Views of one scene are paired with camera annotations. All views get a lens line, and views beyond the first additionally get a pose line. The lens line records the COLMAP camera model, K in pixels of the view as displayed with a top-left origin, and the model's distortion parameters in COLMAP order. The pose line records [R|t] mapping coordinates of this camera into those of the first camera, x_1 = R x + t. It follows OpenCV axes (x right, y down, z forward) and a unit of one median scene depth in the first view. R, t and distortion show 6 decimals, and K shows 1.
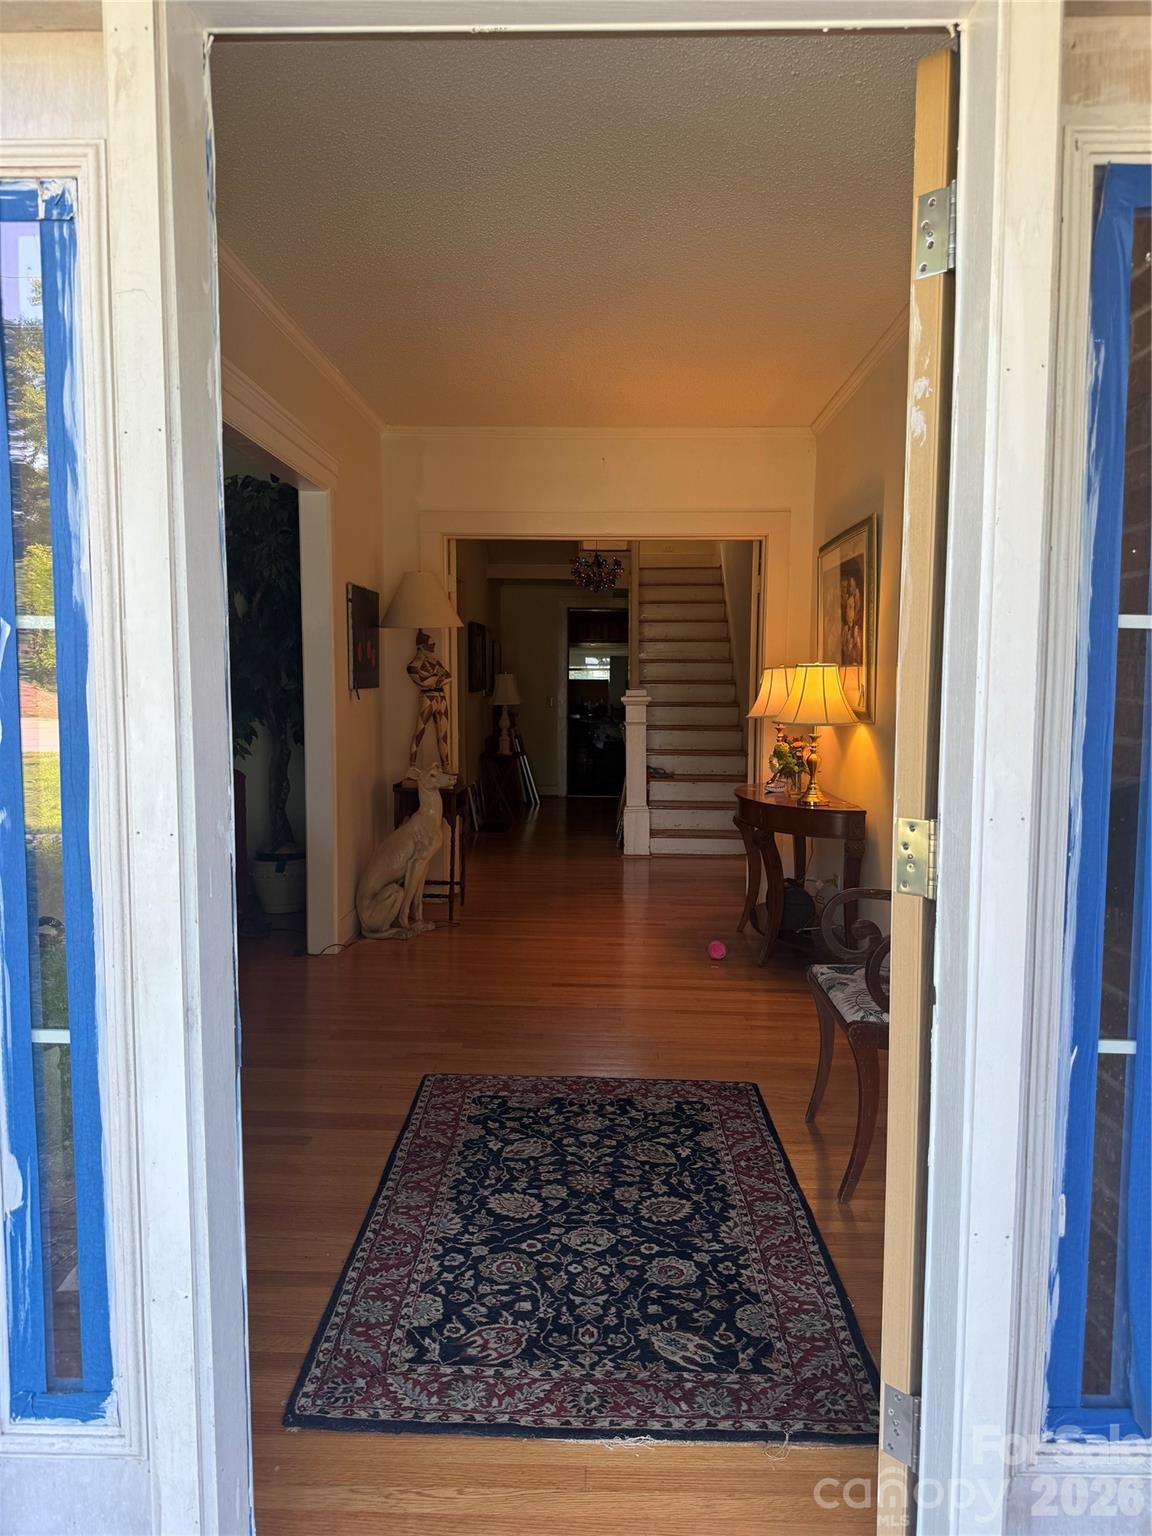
lens RADIAL K [[1063.5, 0, 586.8], [0, 1063.5, 778.8], [0, 0, 1]] dist [-0.000965, -0.031430]
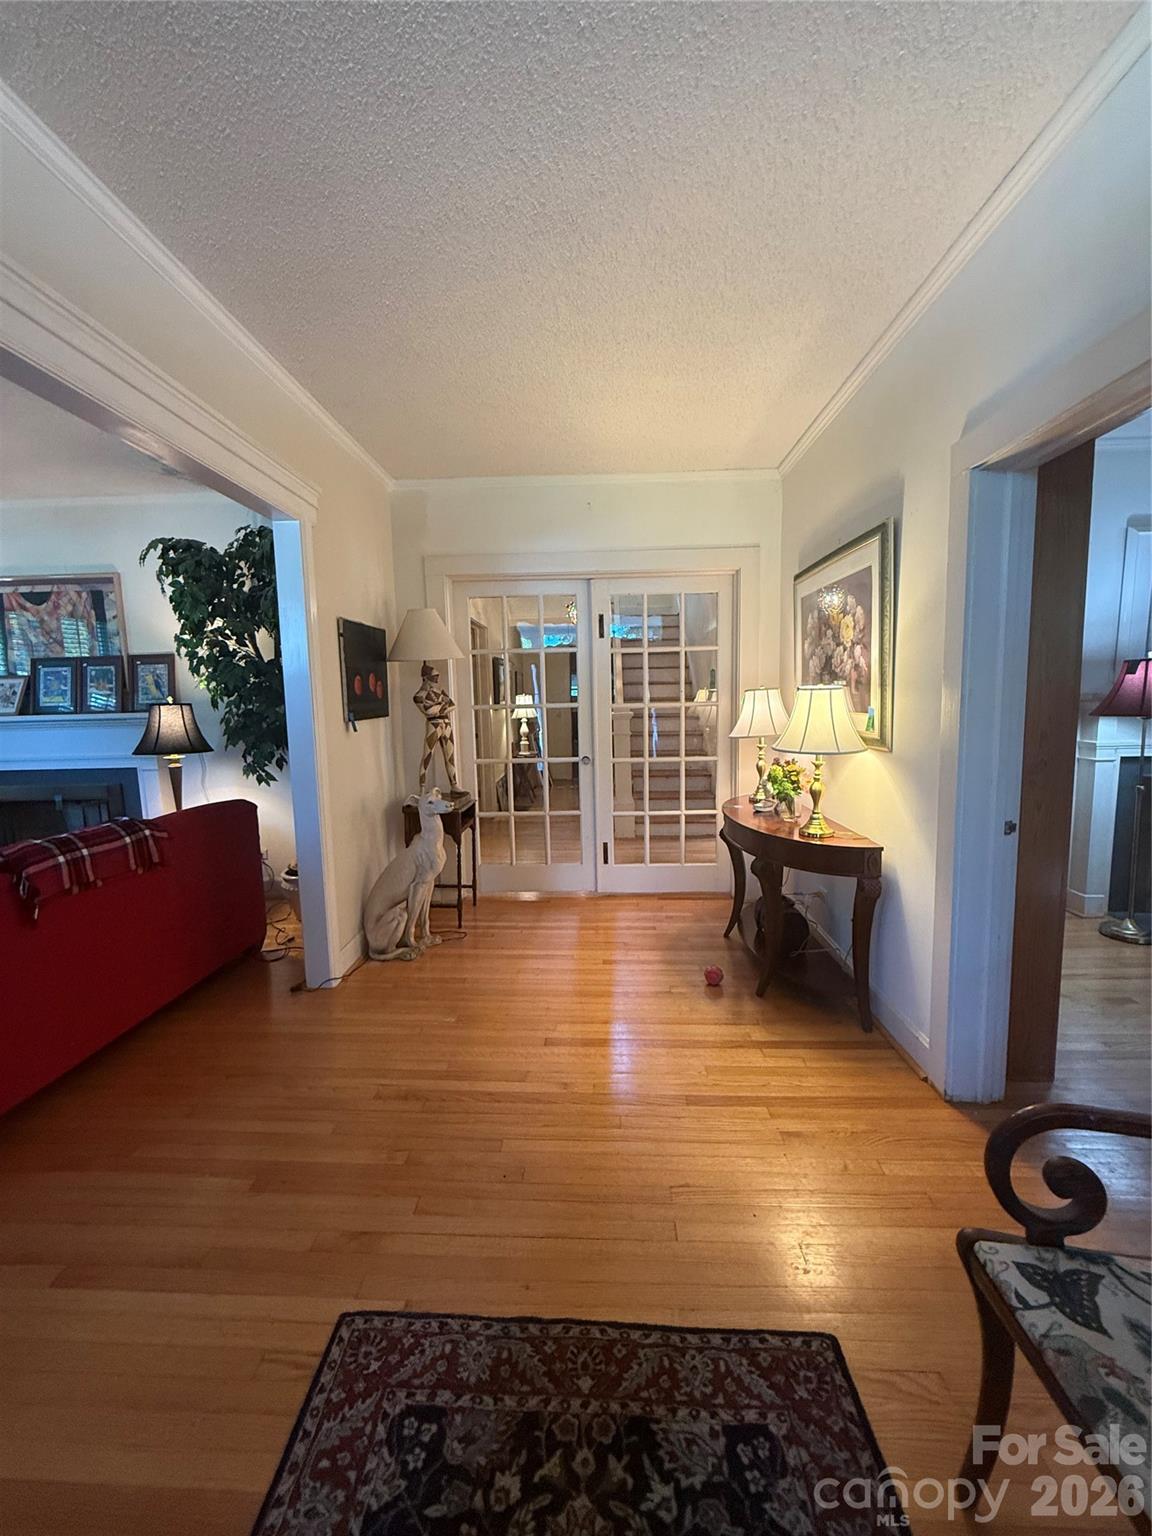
lens RADIAL K [[612.4, 0, 577.4], [0, 612.4, 766.3], [0, 0, 1]] dist [-0.003610, 0.001163]
pose [[0.999563, -0.022303, -0.019388, 0.010858], [0.022832, 0.999361, 0.027488, -0.057601], [0.018763, -0.027919, 0.999434, 0.452799]]
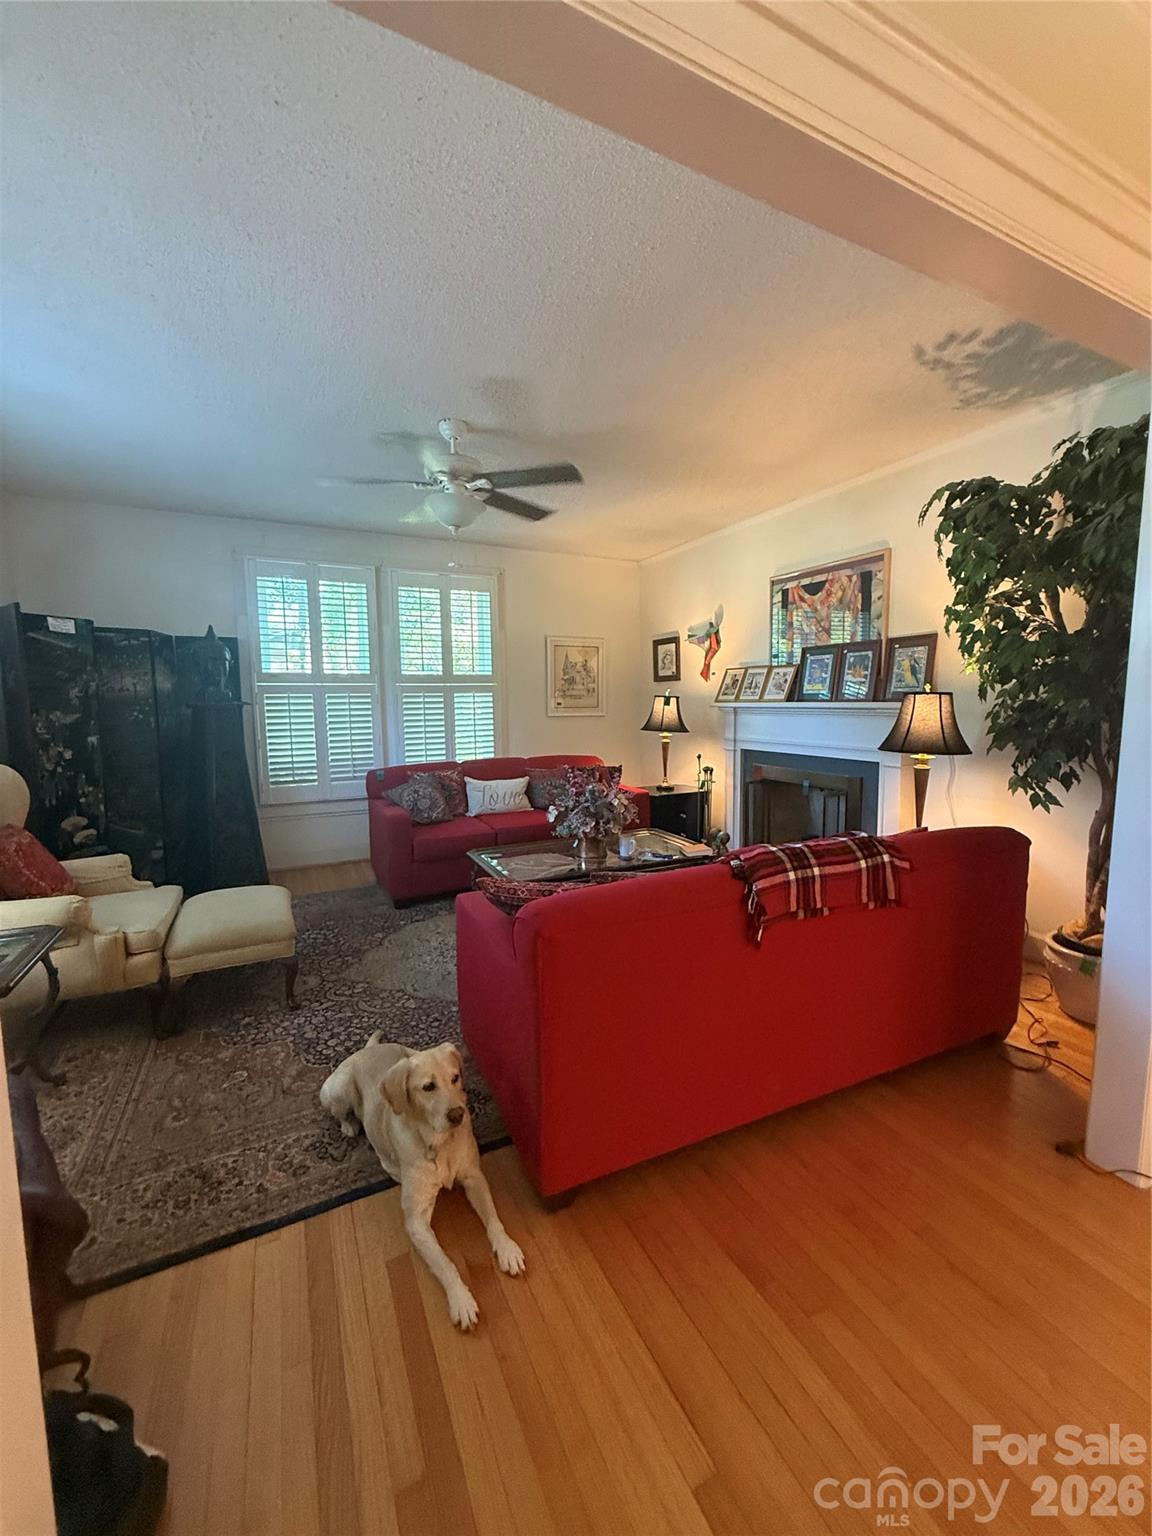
lens RADIAL K [[612.4, 0, 577.4], [0, 612.4, 763.4], [0, 0, 1]] dist [-0.003610, 0.001163]
pose [[0.456875, 0.088638, -0.885104, -0.107502], [-0.065279, 0.995681, 0.066016, -0.071191], [0.887133, 0.027617, 0.460688, 0.595674]]
